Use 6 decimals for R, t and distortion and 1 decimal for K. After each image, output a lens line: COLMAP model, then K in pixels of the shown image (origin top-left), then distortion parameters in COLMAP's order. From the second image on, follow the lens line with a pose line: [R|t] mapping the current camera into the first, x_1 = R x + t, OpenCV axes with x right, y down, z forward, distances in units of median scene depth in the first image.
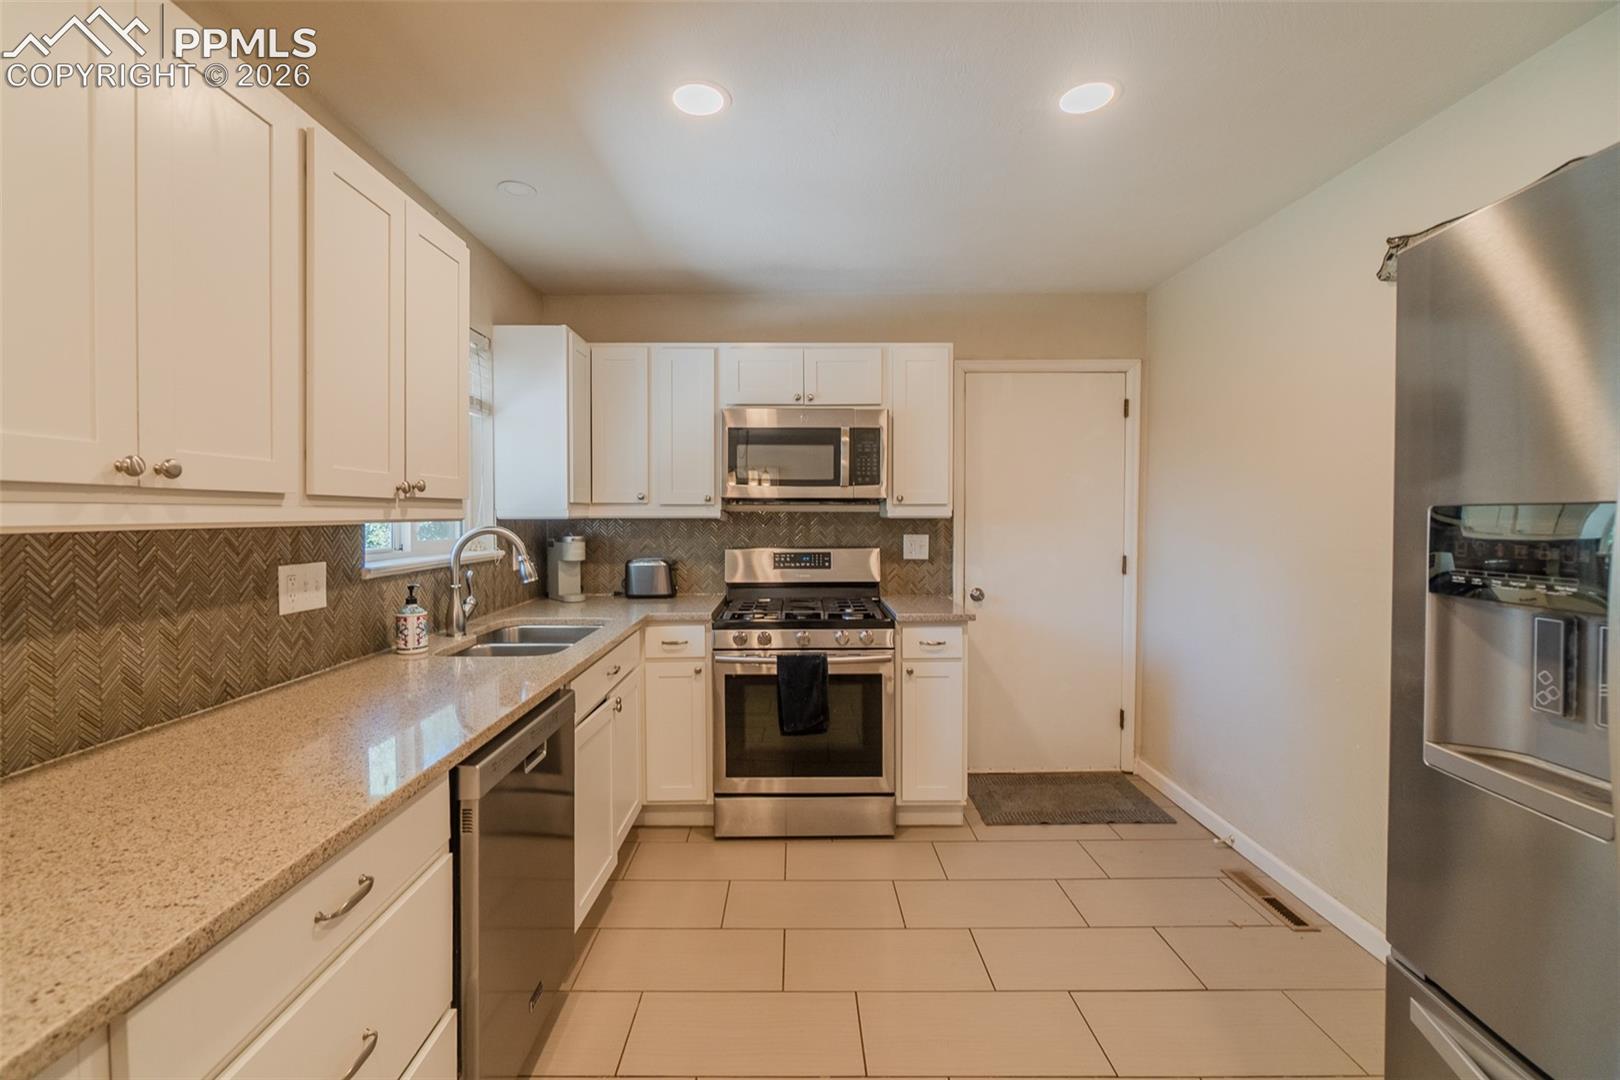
lens RADIAL K [[695.5, 0, 798.7], [0, 695.5, 533.0], [0, 0, 1]] dist [-0.004171, 0.000348]
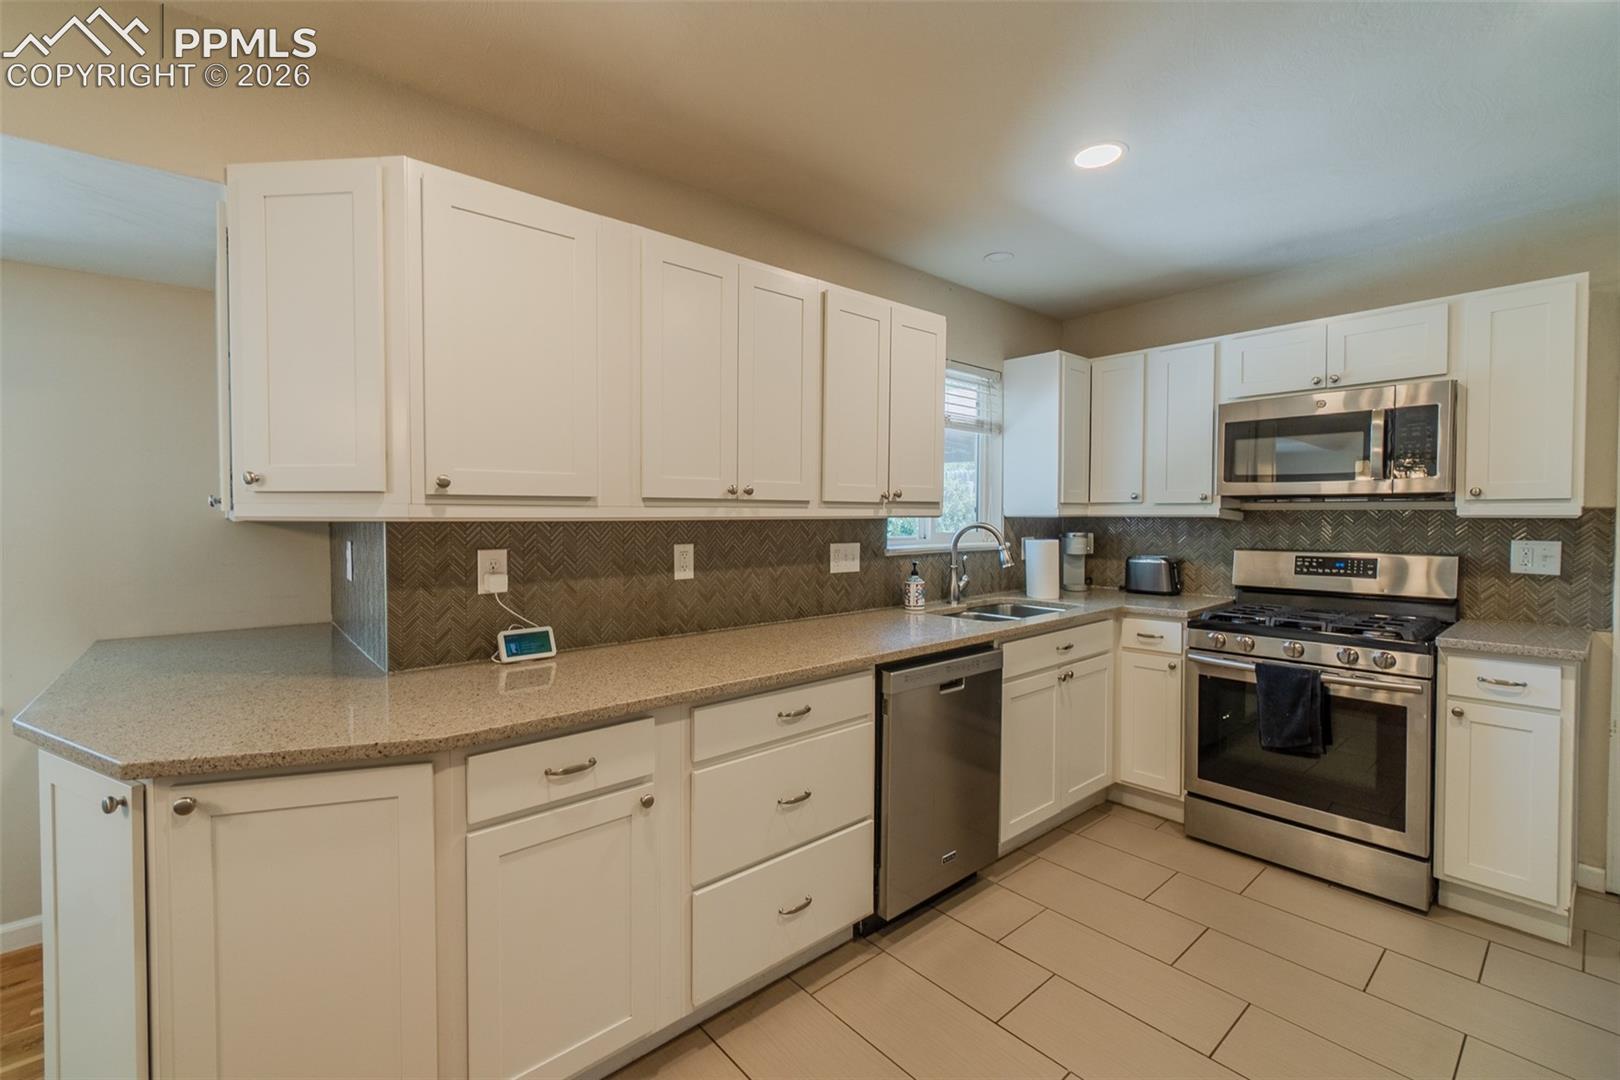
lens RADIAL K [[690.3, 0, 794.4], [0, 690.3, 531.6], [0, 0, 1]] dist [-0.002465, 0.000163]
pose [[0.644622, 0.020342, -0.764230, 0.317201], [-0.021332, 0.999735, 0.008617, 0.004290], [0.764203, 0.010748, 0.644886, -0.093382]]
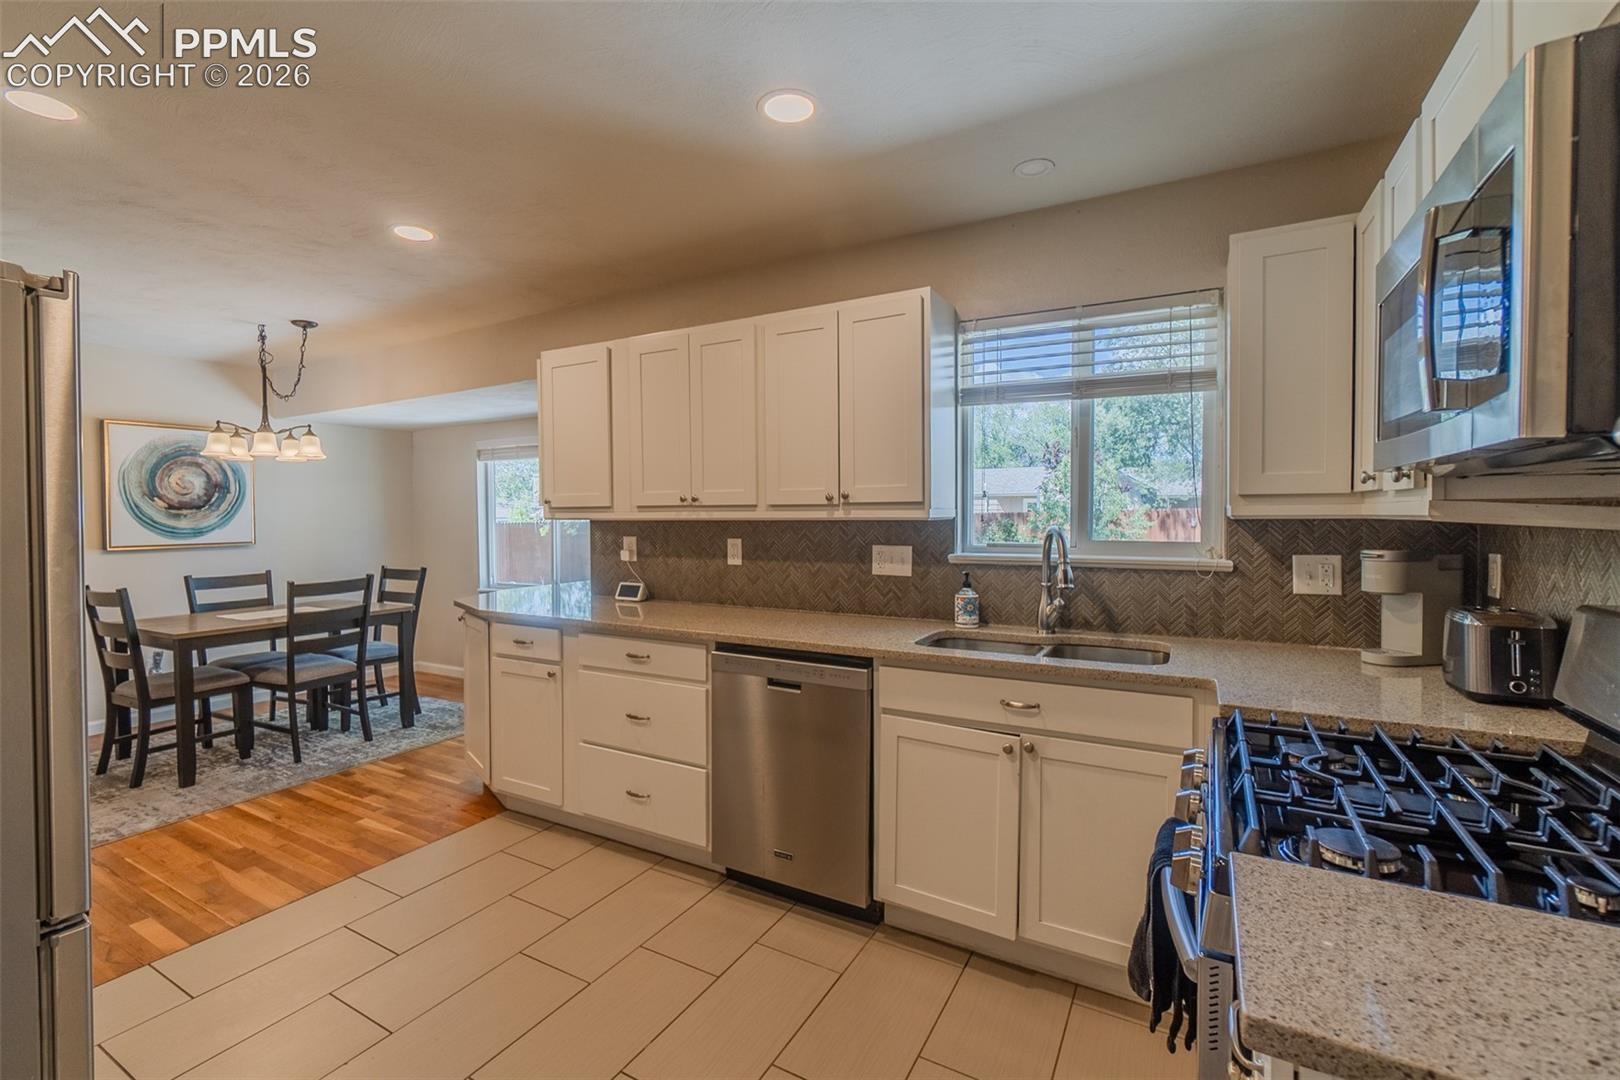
lens RADIAL K [[712.0, 0, 788.9], [0, 712.0, 529.8], [0, 0, 1]] dist [-0.003132, -0.000179]
pose [[-0.500864, 0.019373, -0.865309, 0.580116], [-0.020539, 0.999202, 0.034259, -0.030281], [0.865282, 0.034931, -0.500066, 1.158845]]
